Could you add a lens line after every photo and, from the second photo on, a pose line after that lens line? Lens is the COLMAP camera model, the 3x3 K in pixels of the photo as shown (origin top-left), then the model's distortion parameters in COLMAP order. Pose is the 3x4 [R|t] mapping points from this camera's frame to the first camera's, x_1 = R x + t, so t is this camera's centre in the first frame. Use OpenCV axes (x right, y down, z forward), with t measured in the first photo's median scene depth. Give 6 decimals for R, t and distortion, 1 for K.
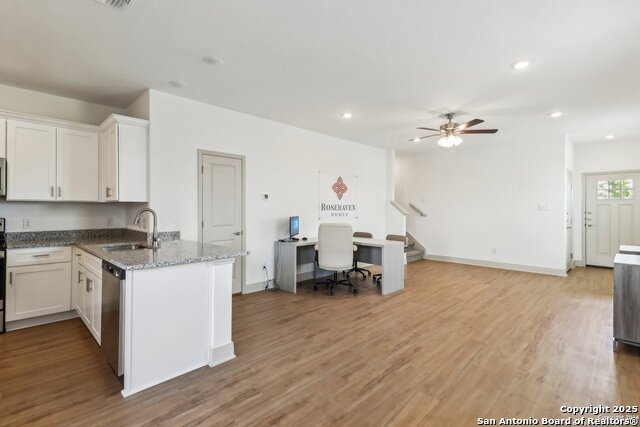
lens RADIAL K [[298.3, 0, 320.0], [0, 298.3, 212.5], [0, 0, 1]] dist [0.021634, -0.006450]
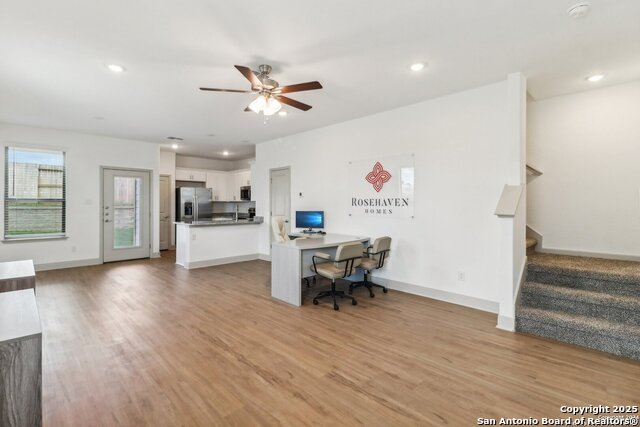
lens RADIAL K [[298.3, 0, 309.9], [0, 298.3, 208.5], [0, 0, 1]] dist [0.021634, -0.006450]
pose [[-0.013877, 0.019338, -0.999717, 0.869194], [-0.004959, 0.999799, 0.019409, -0.015092], [0.999891, 0.005227, -0.013779, 0.854912]]
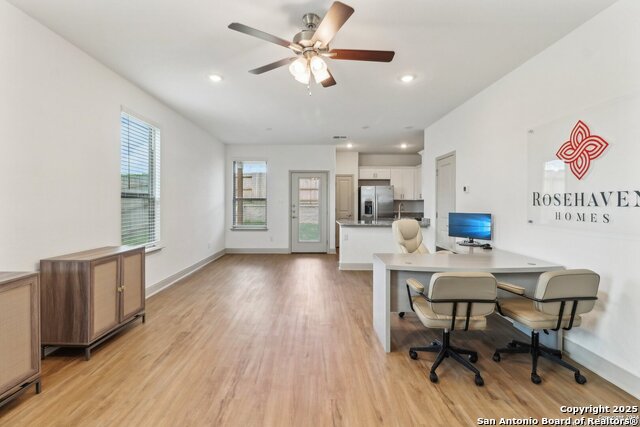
lens RADIAL K [[298.3, 0, 318.3], [0, 298.3, 207.6], [0, 0, 1]] dist [0.021634, -0.006450]
pose [[-0.699460, 0.014920, -0.714516, 0.609314], [-0.001596, 0.999747, 0.022438, -0.014546], [0.714670, 0.016835, -0.699259, 1.059164]]
